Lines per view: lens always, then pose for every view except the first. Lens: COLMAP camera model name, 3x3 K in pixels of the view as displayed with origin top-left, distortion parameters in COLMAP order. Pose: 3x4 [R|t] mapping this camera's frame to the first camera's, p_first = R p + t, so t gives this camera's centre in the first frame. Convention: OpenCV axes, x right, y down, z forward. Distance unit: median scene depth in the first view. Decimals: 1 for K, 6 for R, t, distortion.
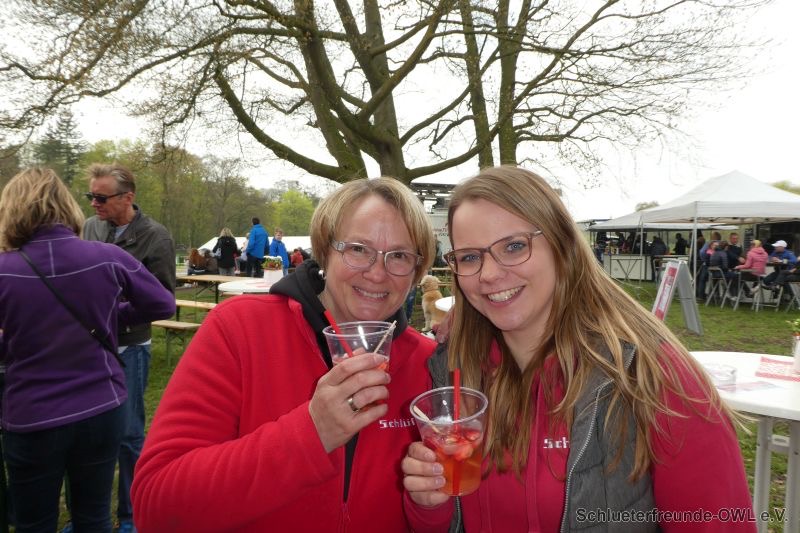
lens RADIAL K [[561.0, 0, 406.5], [0, 561.0, 265.8], [0, 0, 1]] dist [-0.039135, 0.013186]
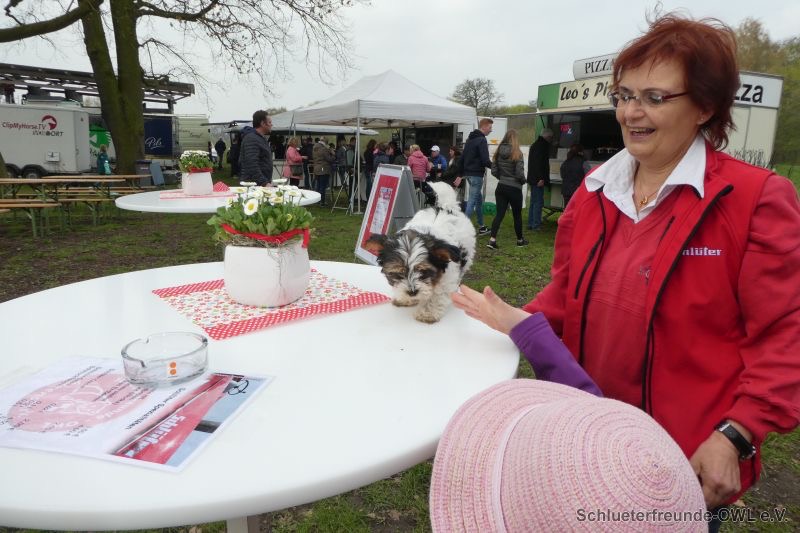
lens RADIAL K [[561.0, 0, 403.3], [0, 561.0, 263.1], [0, 0, 1]] dist [-0.039135, 0.013186]
pose [[0.810110, -0.105114, 0.576777, 0.018665], [0.010789, 0.986302, 0.164594, -0.001873], [-0.586178, -0.127117, 0.800148, 0.128079]]
